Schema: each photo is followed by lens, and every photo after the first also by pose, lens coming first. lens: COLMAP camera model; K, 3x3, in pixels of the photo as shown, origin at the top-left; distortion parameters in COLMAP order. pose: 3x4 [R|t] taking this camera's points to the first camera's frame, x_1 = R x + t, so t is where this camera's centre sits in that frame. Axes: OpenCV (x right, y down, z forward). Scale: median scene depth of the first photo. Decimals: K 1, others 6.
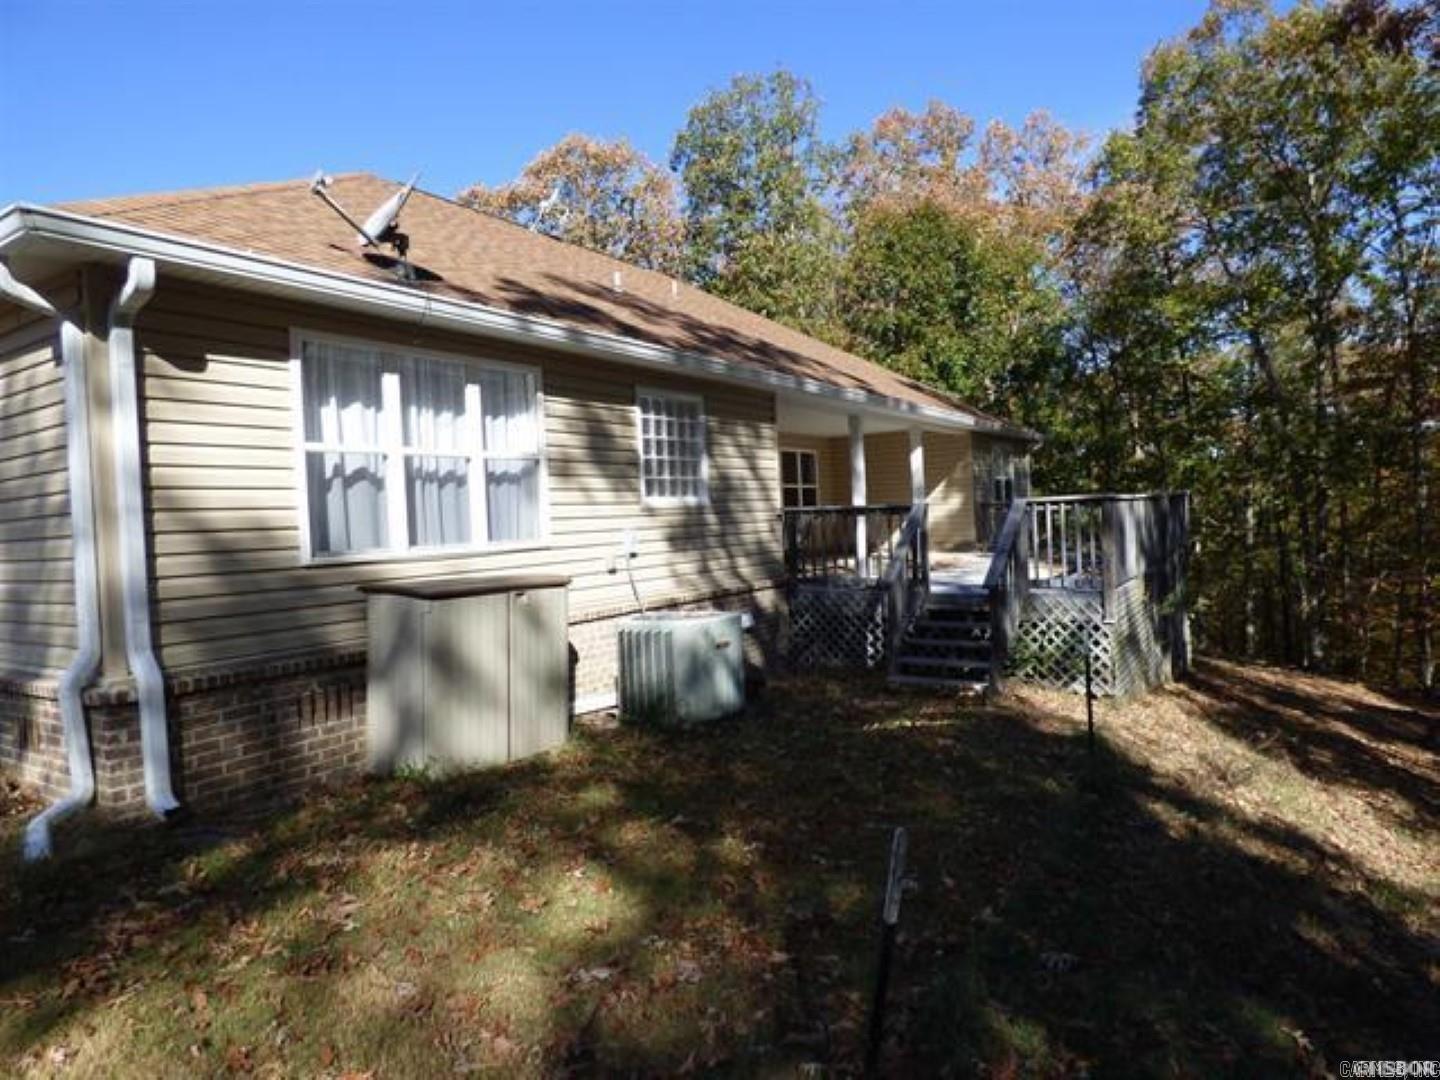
lens RADIAL K [[875.2, 0, 723.1], [0, 875.2, 540.5], [0, 0, 1]] dist [-0.021882, 0.004323]
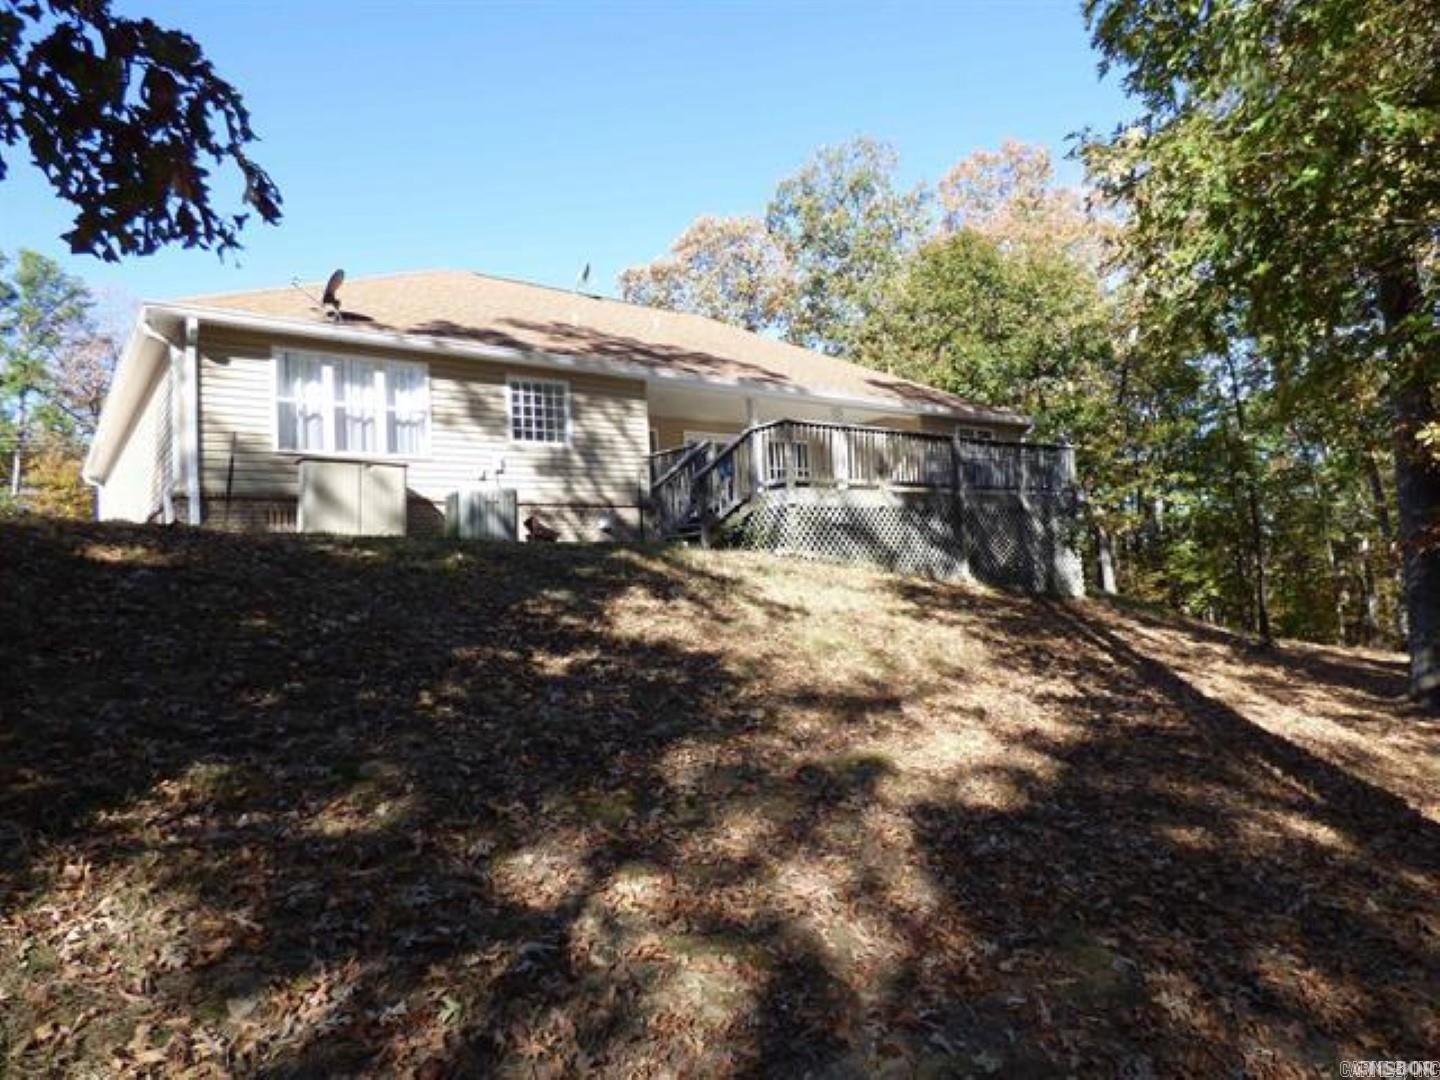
lens RADIAL K [[875.2, 0, 720.6], [0, 875.2, 541.7], [0, 0, 1]] dist [-0.021882, 0.004323]
pose [[0.950434, -0.025790, -0.309855, 0.810633], [0.005773, 0.997846, -0.065344, 0.259396], [0.310873, 0.060316, 0.948536, -0.456294]]
